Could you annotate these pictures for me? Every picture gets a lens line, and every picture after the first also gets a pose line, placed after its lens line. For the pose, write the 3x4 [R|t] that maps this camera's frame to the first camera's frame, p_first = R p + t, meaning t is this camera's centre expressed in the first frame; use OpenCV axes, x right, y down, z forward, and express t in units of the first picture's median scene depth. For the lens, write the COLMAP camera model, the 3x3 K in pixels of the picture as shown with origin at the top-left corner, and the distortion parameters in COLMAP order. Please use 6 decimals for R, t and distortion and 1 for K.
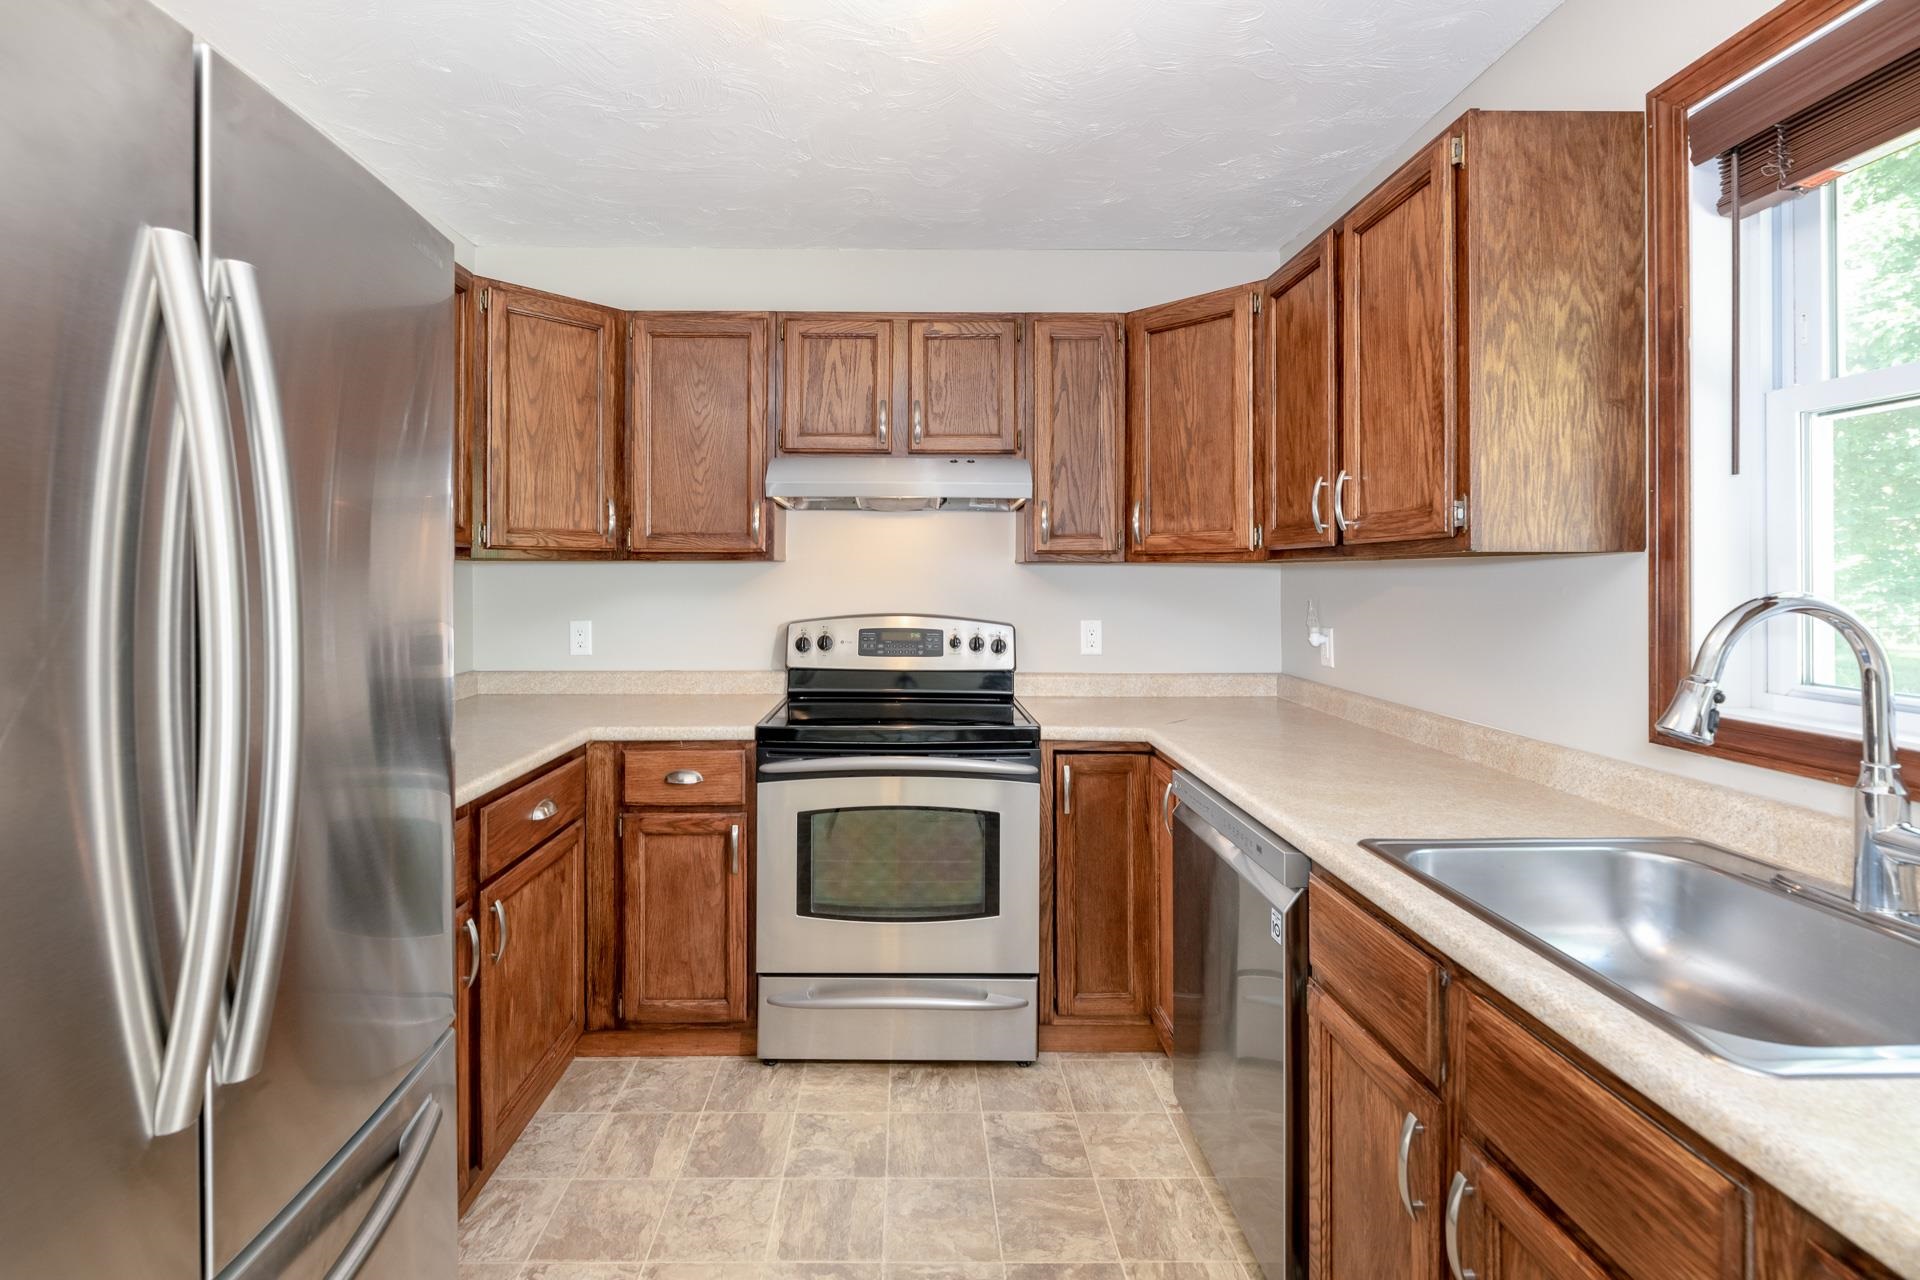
lens RADIAL K [[879.0, 0, 915.6], [0, 879.0, 573.3], [0, 0, 1]] dist [-0.000642, -0.000352]
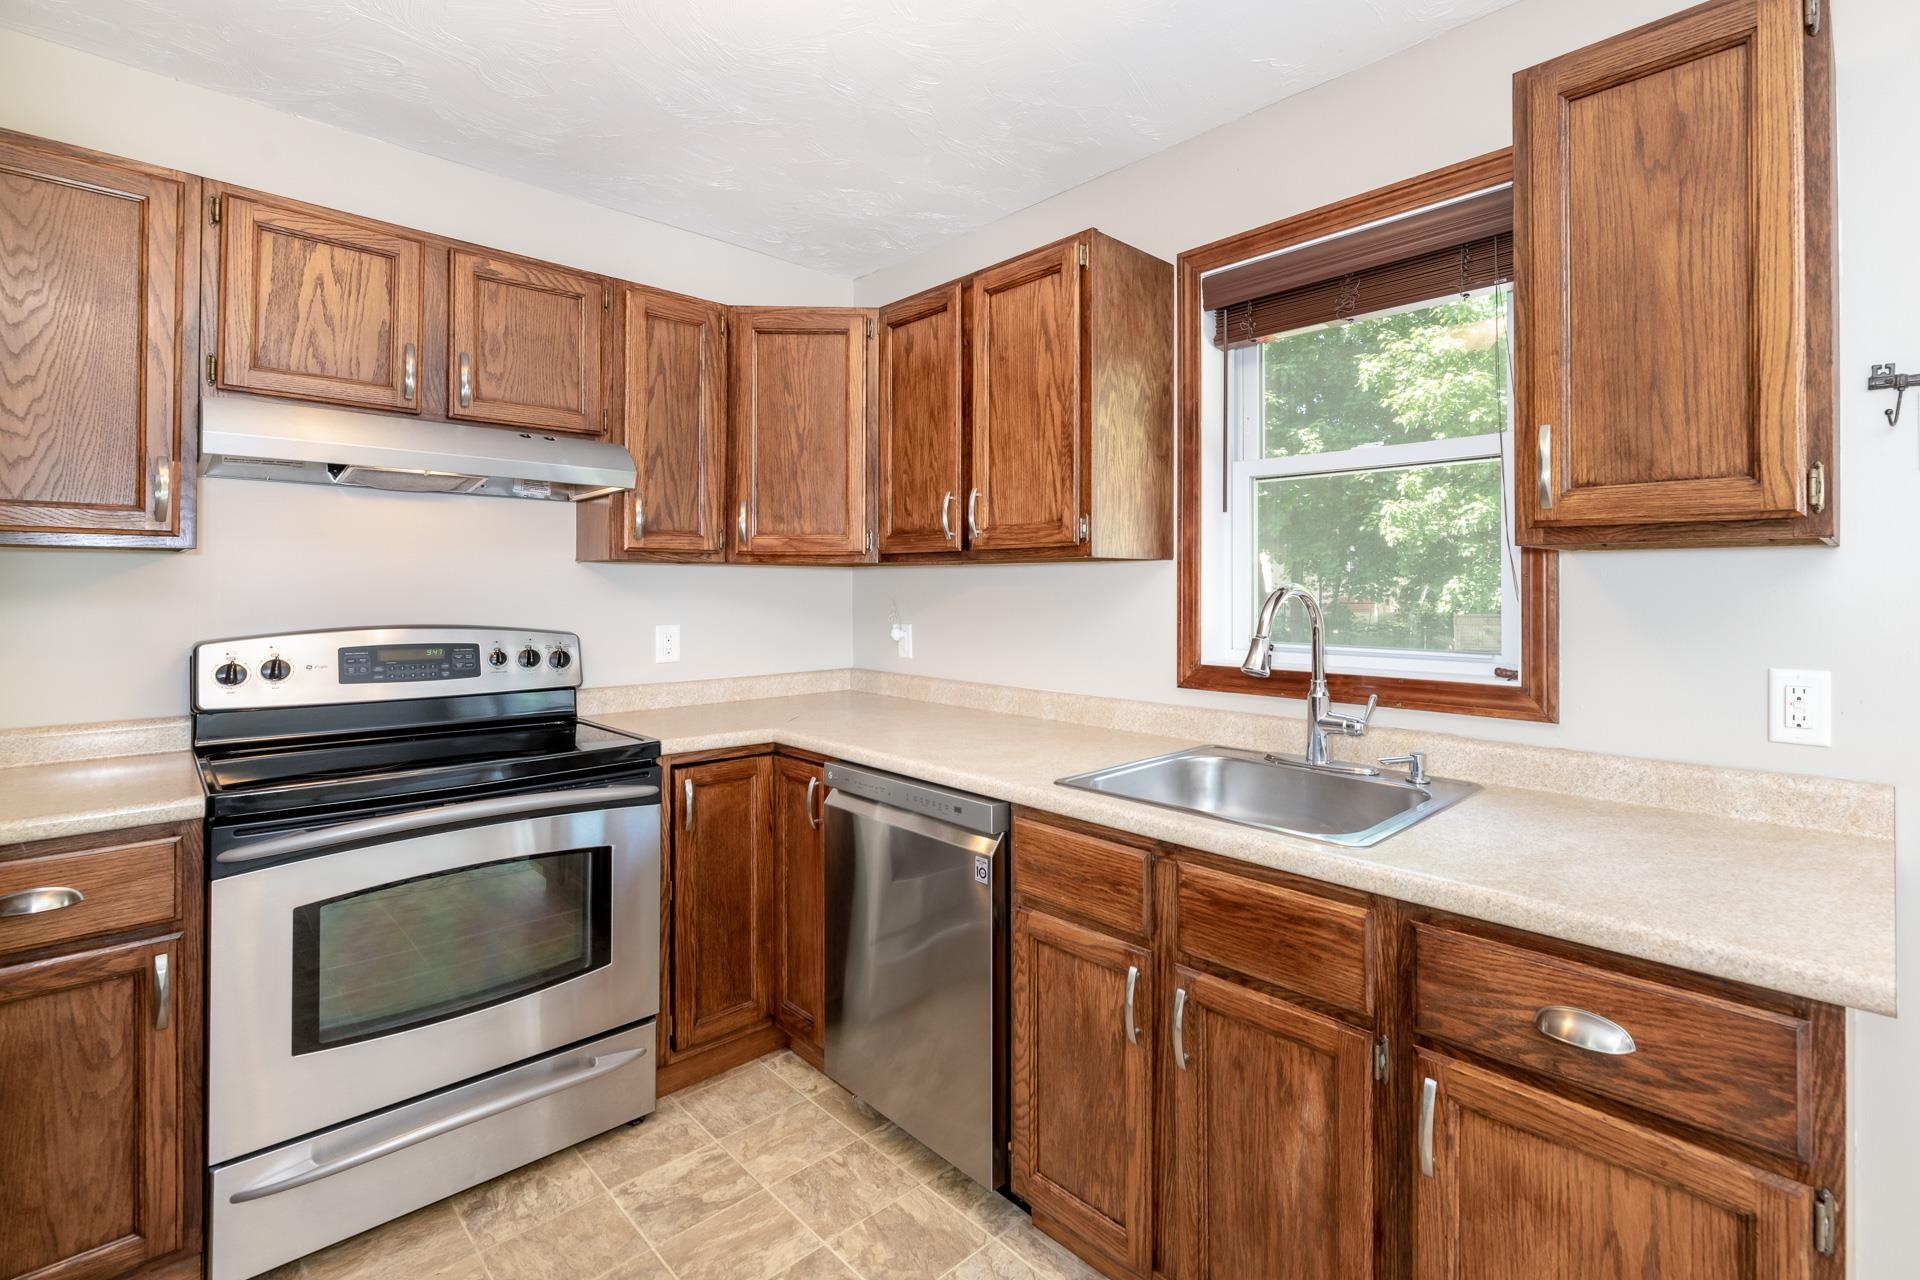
lens RADIAL K [[859.8, 0, 1109.6], [0, 859.8, 582.9], [0, 0, 1]] dist [-0.000605, -0.000407]
pose [[0.675887, 0.003411, 0.736997, -0.199622], [-0.003960, 0.999992, -0.000997, 0.010063], [-0.736995, -0.002244, 0.675895, 0.057596]]
